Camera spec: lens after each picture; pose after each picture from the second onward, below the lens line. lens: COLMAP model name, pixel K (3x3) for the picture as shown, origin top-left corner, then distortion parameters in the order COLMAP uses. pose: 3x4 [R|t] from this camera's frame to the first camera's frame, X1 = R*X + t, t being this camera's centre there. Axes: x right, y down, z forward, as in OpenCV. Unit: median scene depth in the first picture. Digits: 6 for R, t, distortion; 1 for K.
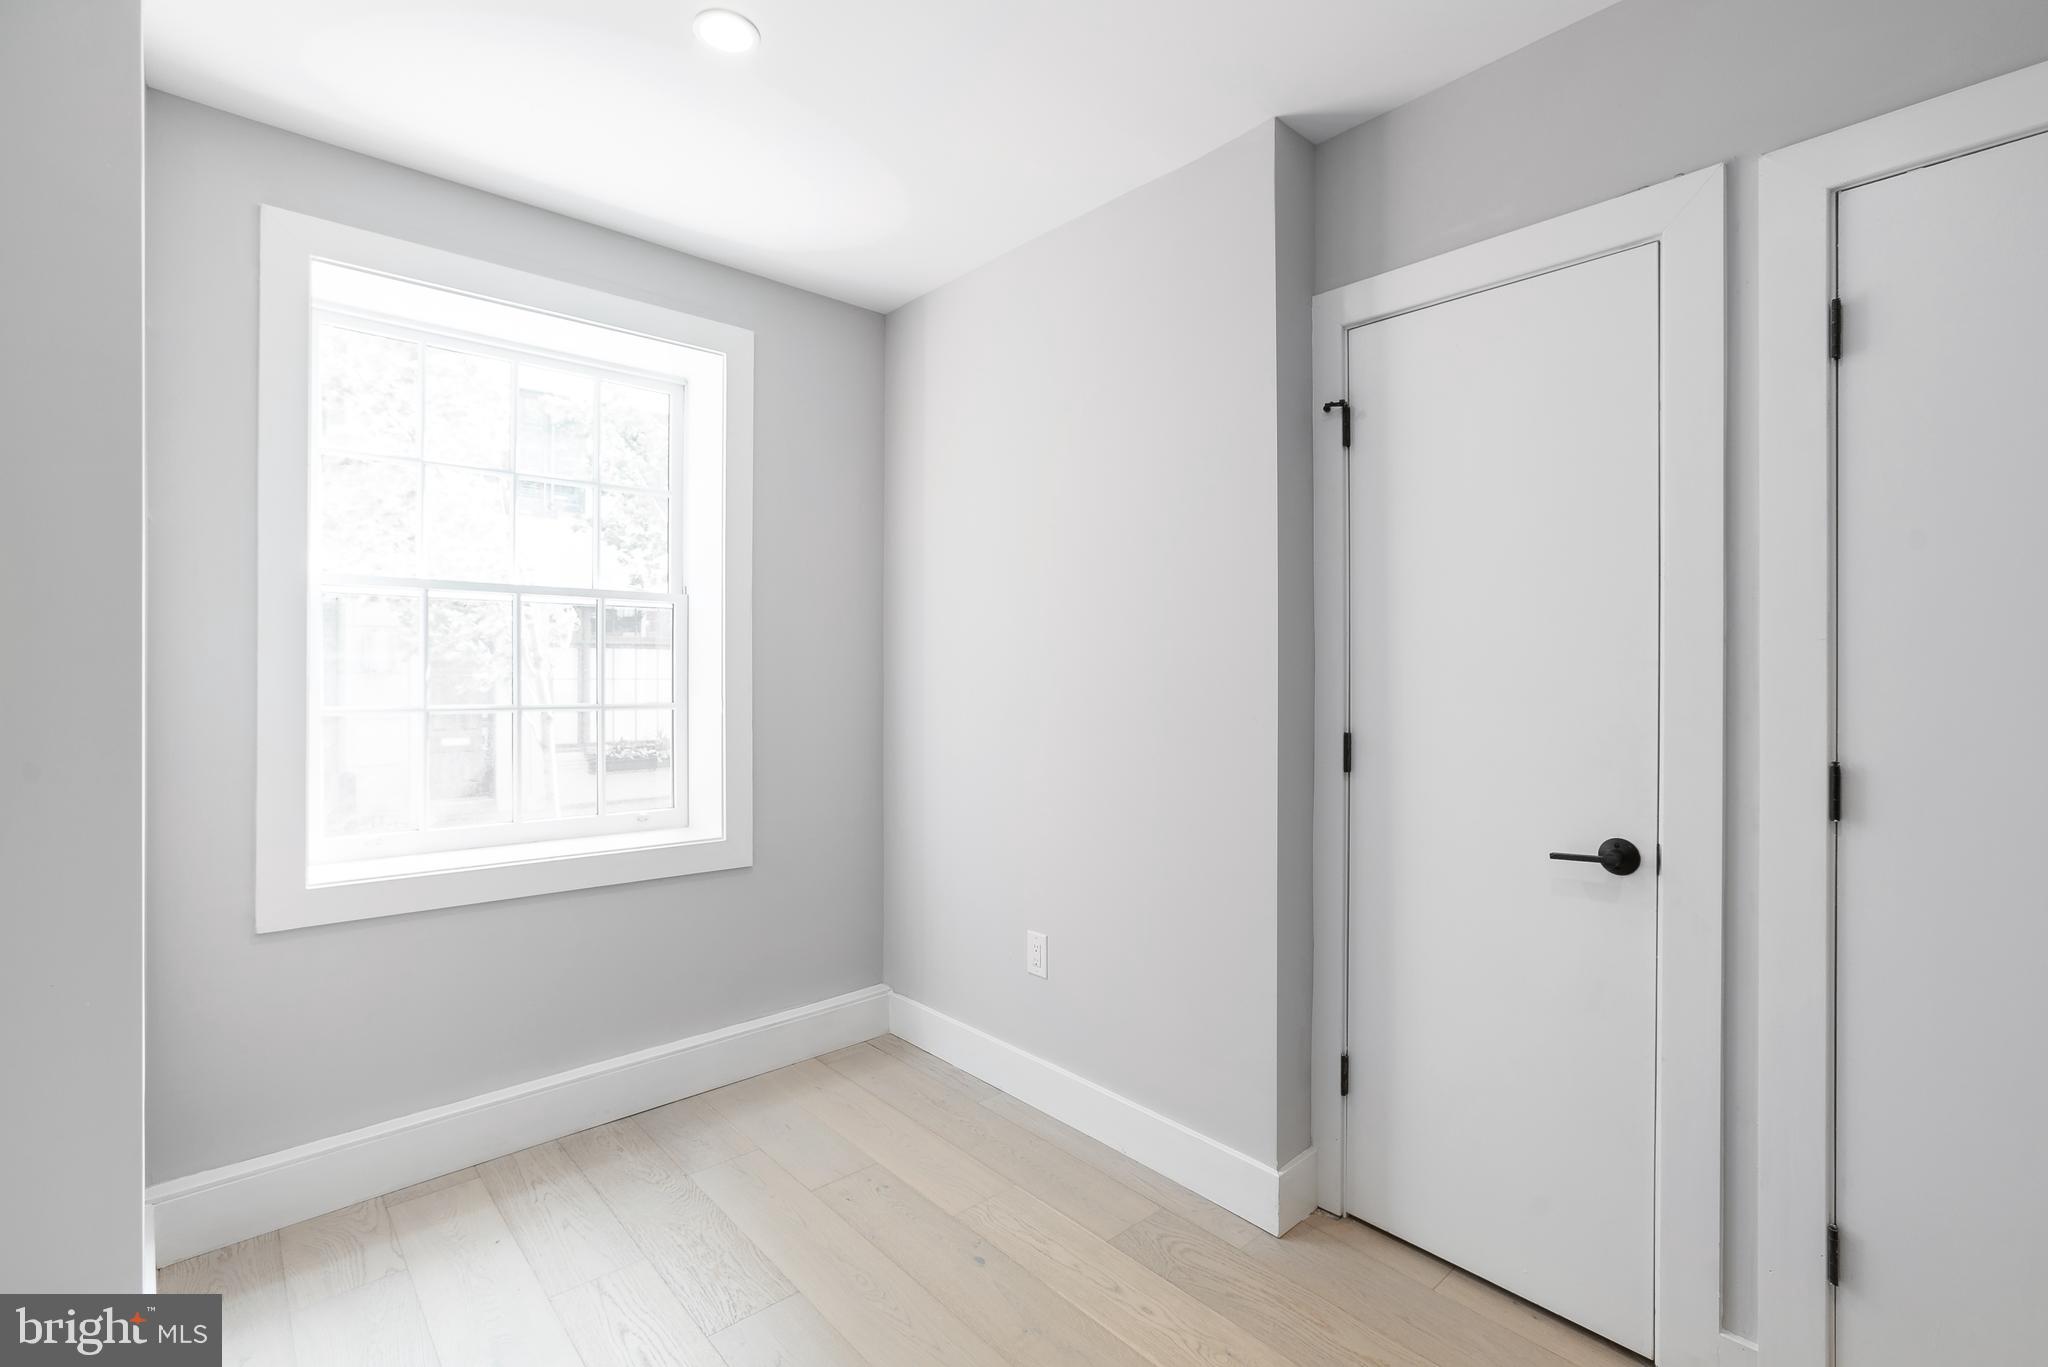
lens RADIAL K [[934.5, 0, 1018.1], [0, 934.5, 681.4], [0, 0, 1]] dist [-0.003256, 0.000323]
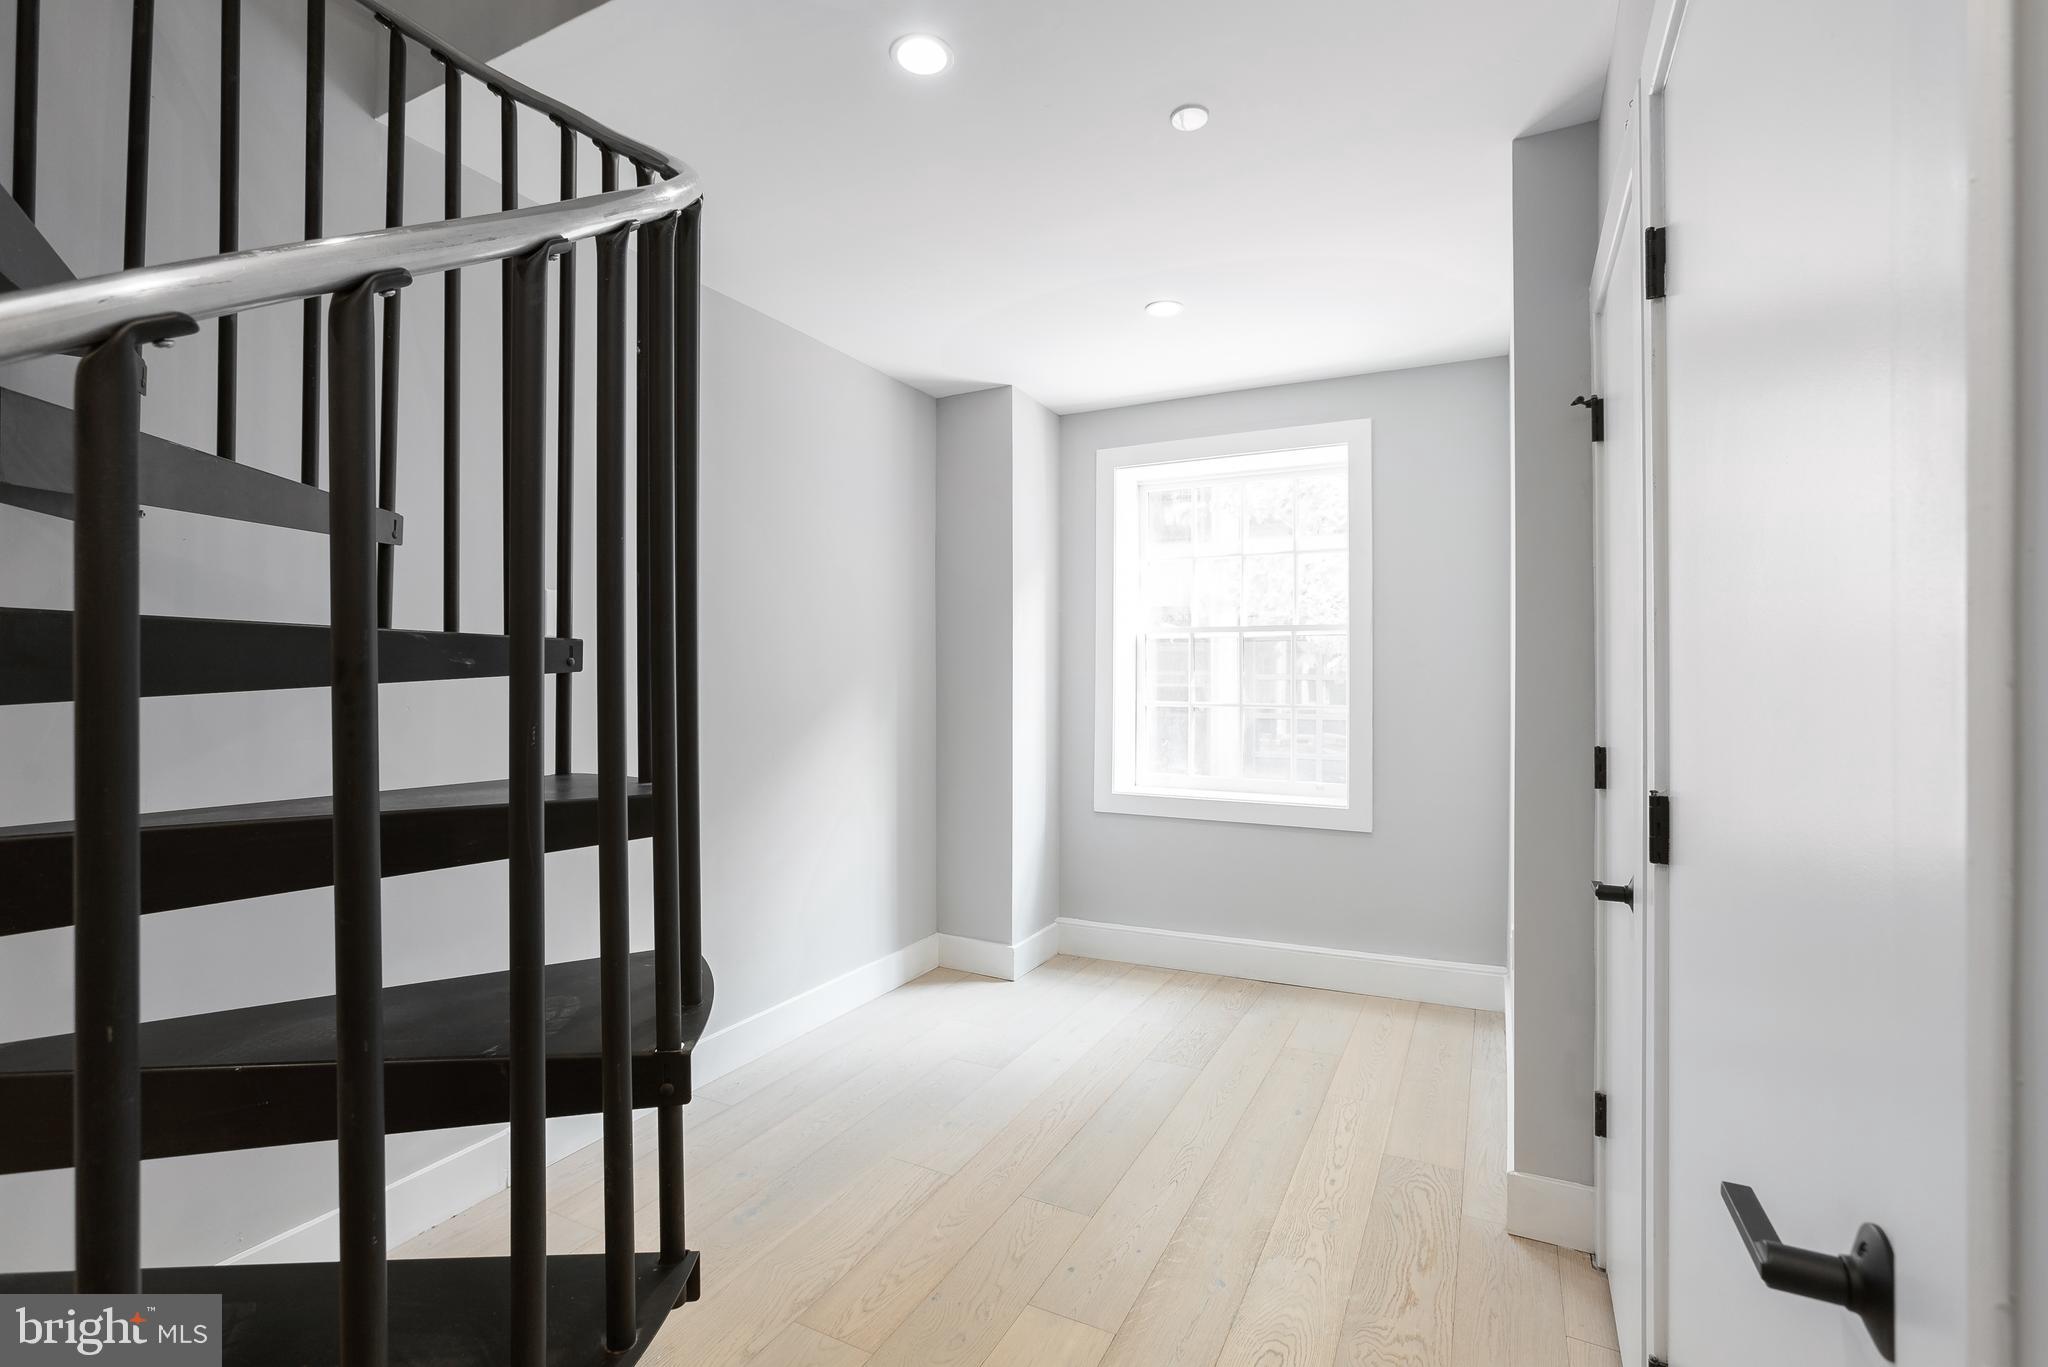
lens RADIAL K [[934.5, 0, 1018.1], [0, 934.5, 681.4], [0, 0, 1]] dist [-0.003256, 0.000323]
pose [[0.354699, 0.003635, -0.934973, 0.996992], [-0.012585, 0.999920, -0.000887, -0.002630], [0.934896, 0.012081, 0.354717, 0.119056]]
